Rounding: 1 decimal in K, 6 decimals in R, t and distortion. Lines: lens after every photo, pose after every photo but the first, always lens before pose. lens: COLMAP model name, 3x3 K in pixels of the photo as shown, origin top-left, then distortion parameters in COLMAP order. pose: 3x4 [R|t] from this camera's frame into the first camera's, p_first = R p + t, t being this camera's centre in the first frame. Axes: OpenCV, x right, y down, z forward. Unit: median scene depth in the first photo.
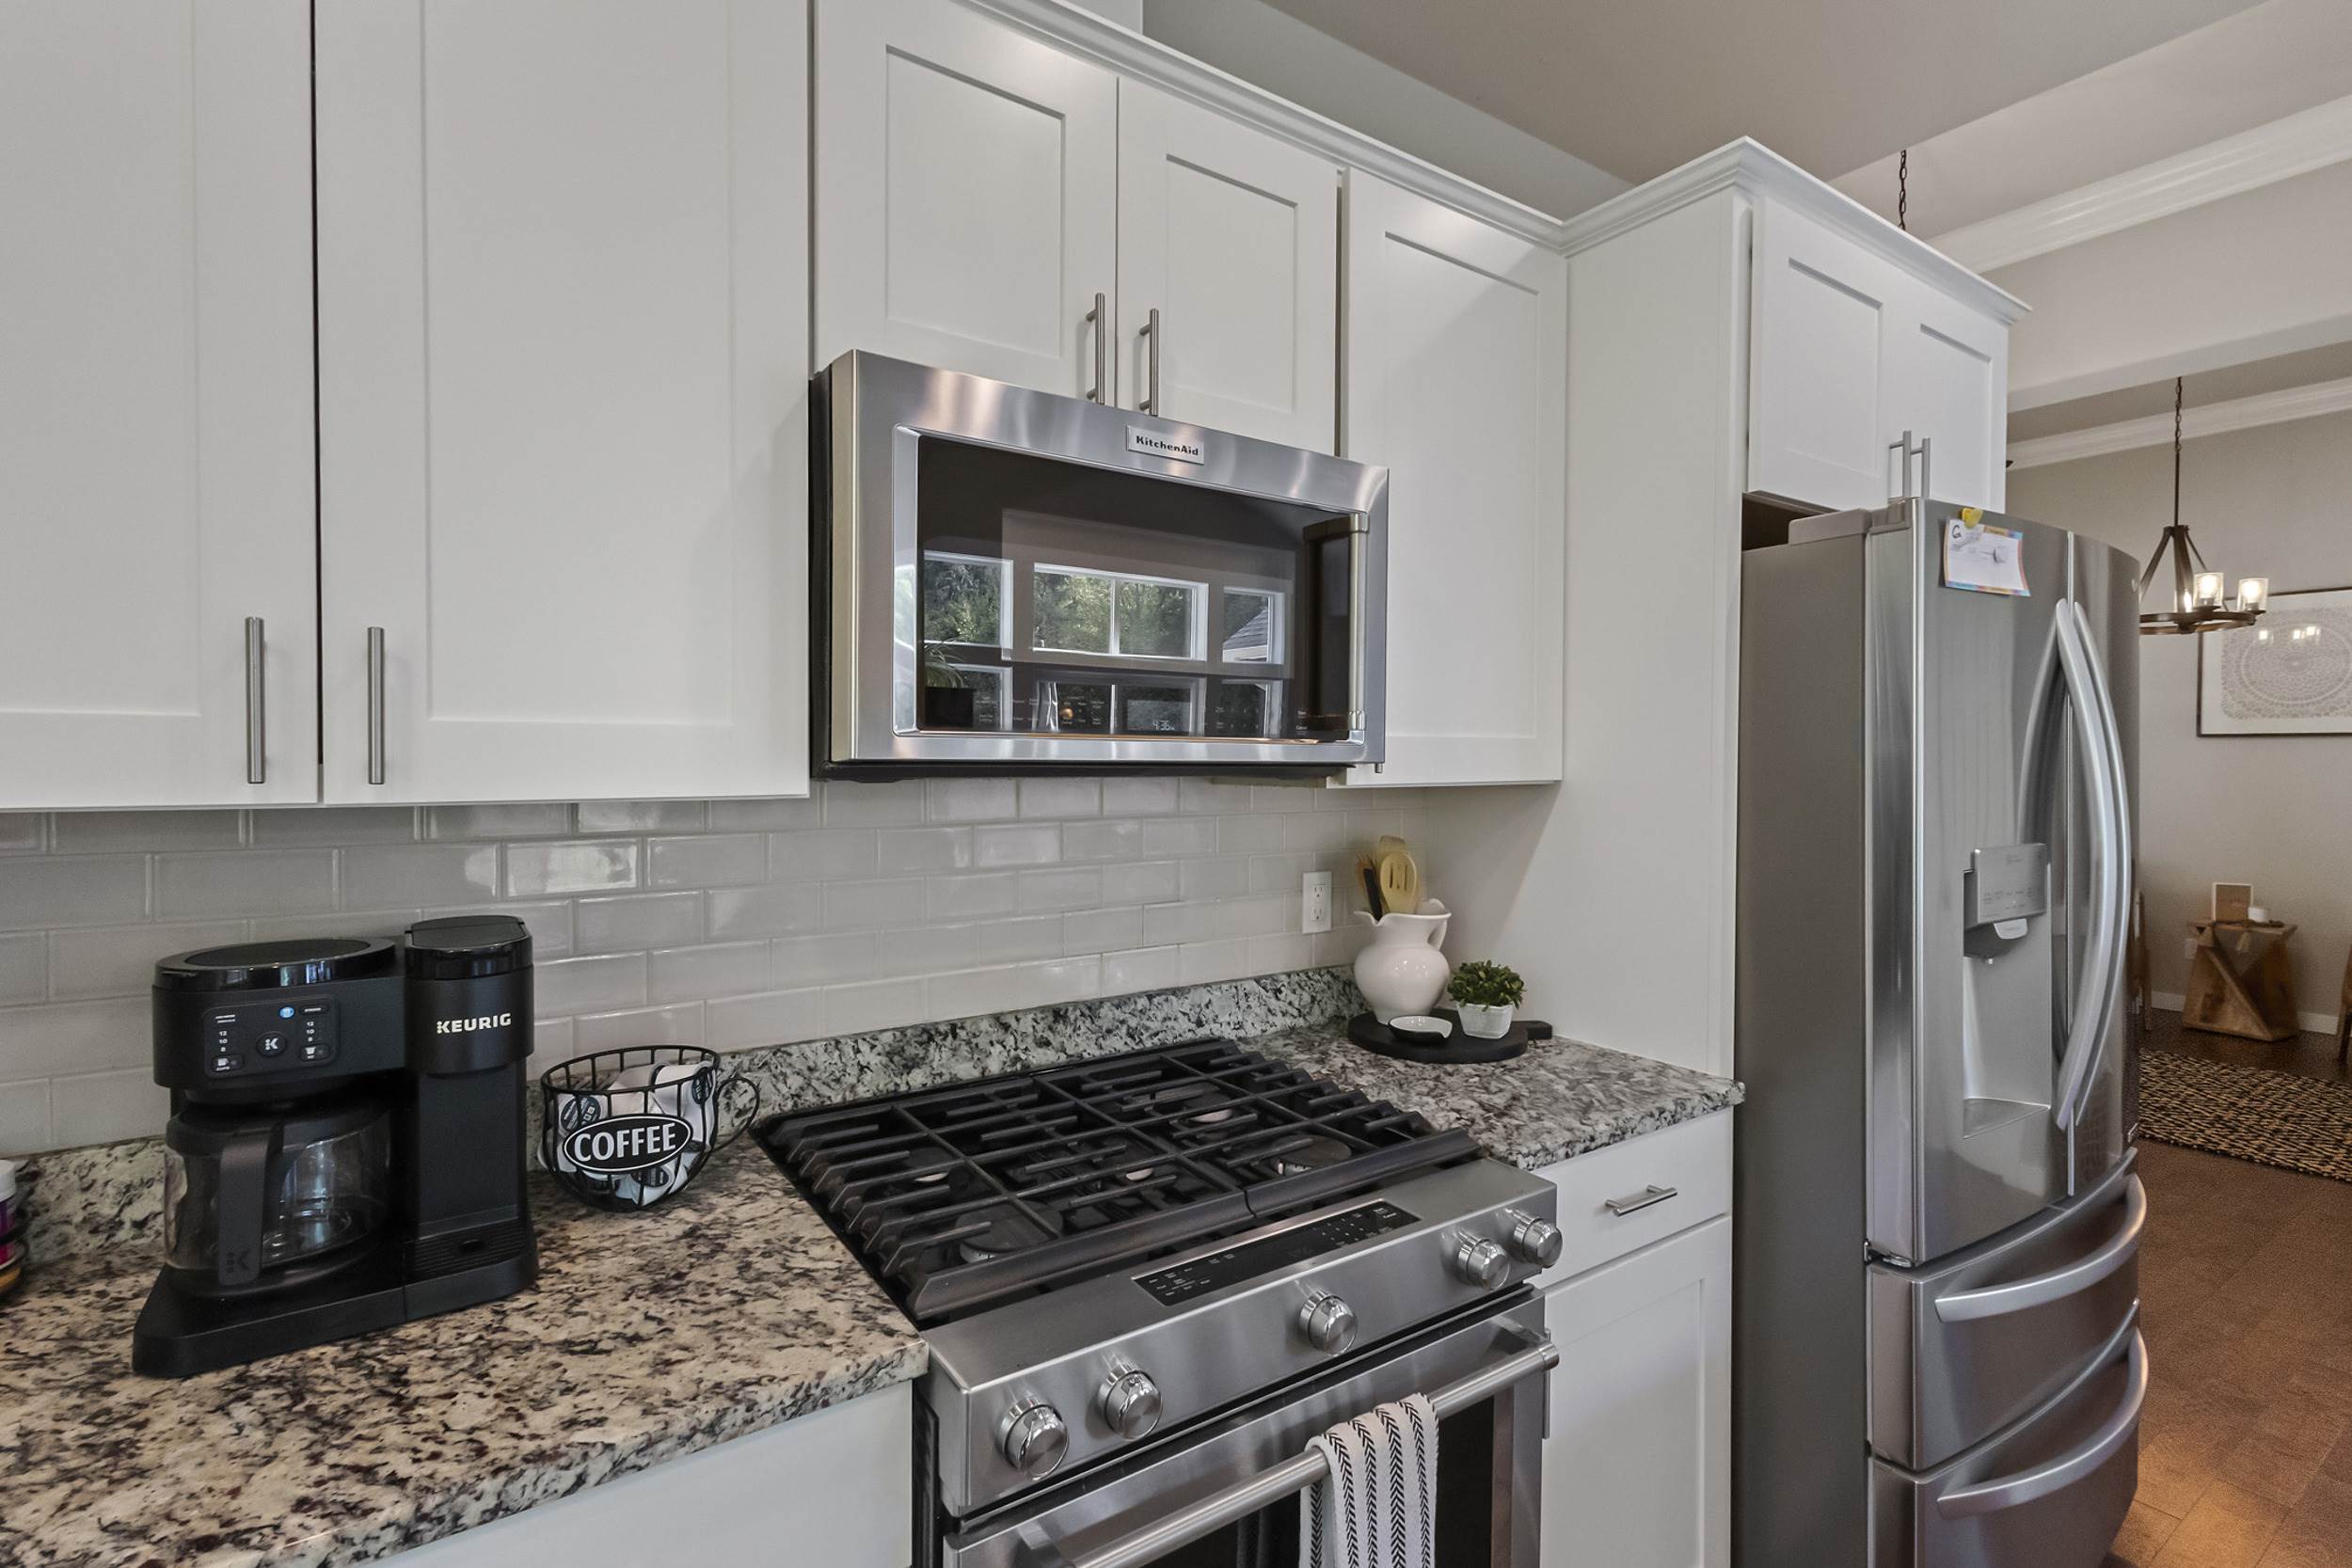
lens RADIAL K [[1097.7, 0, 1176.0], [0, 1097.7, 784.0], [0, 0, 1]] dist [0.012356, 0.000324]
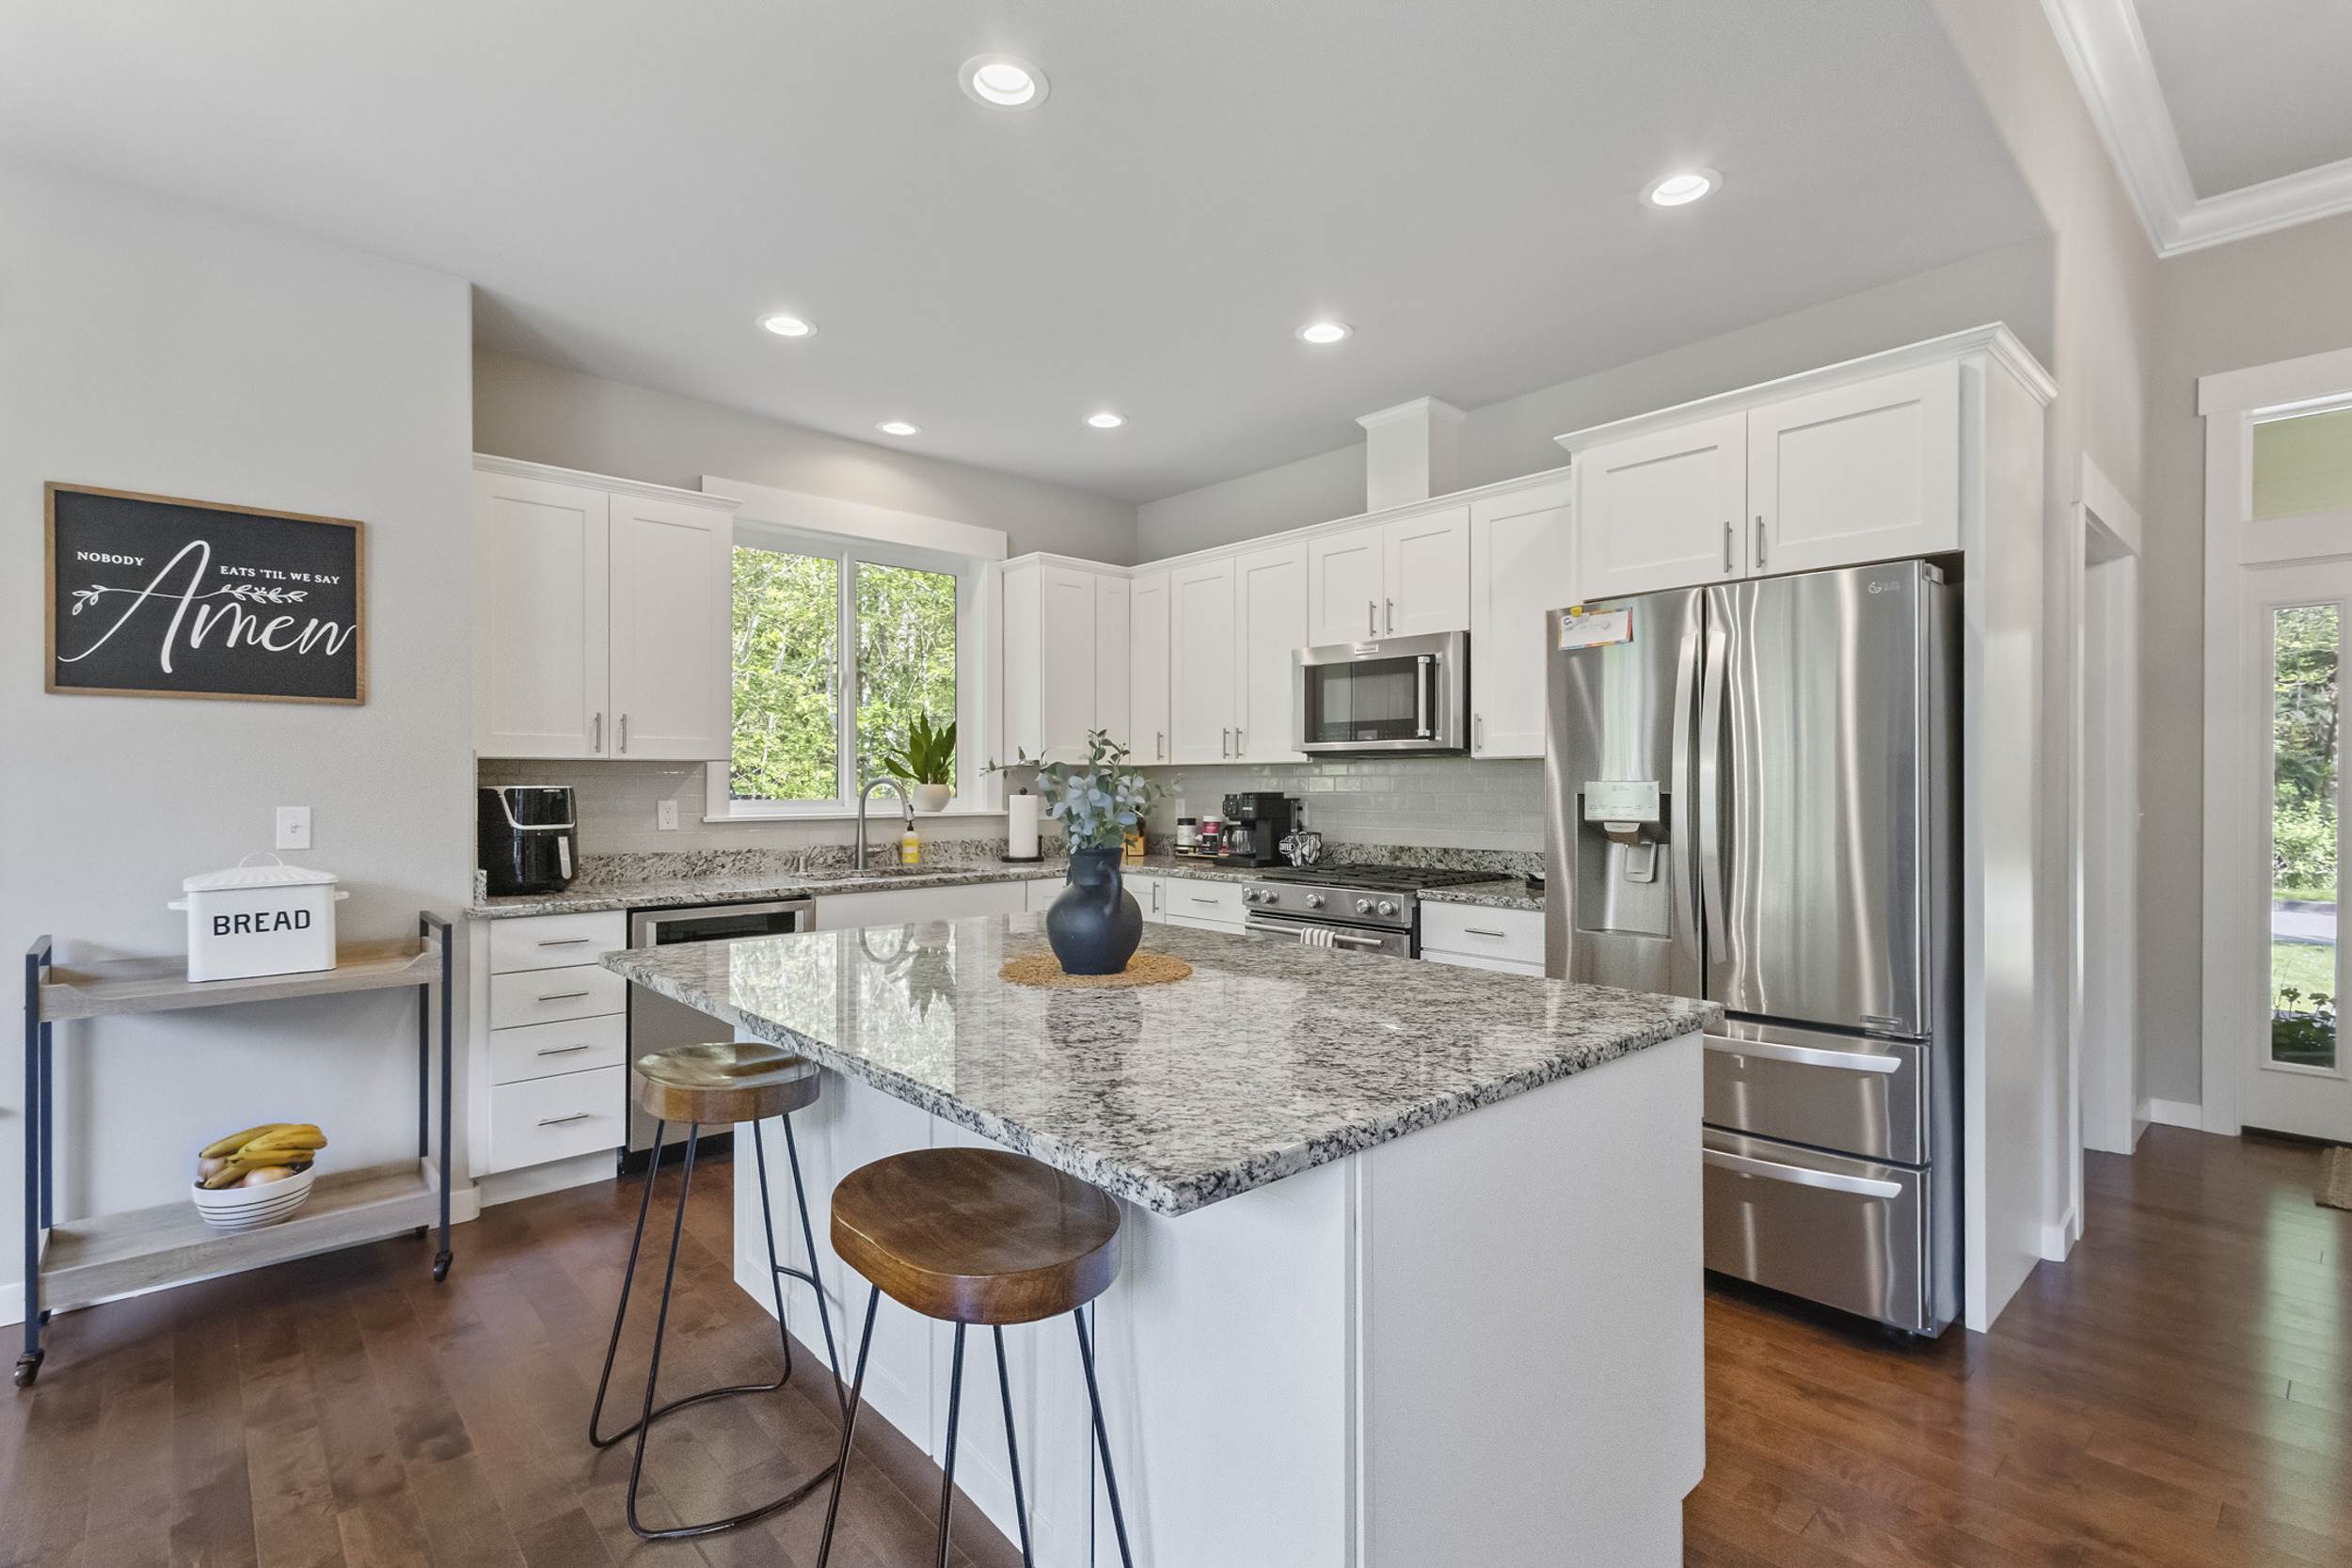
lens RADIAL K [[1109.4, 0, 1176.0], [0, 1109.4, 784.0], [0, 0, 1]] dist [0.001790, 0.000582]
pose [[0.134116, -0.002760, -0.990962, 2.593215], [-0.020822, 0.999768, -0.005602, 0.092333], [0.990747, 0.021385, 0.134028, 0.041385]]
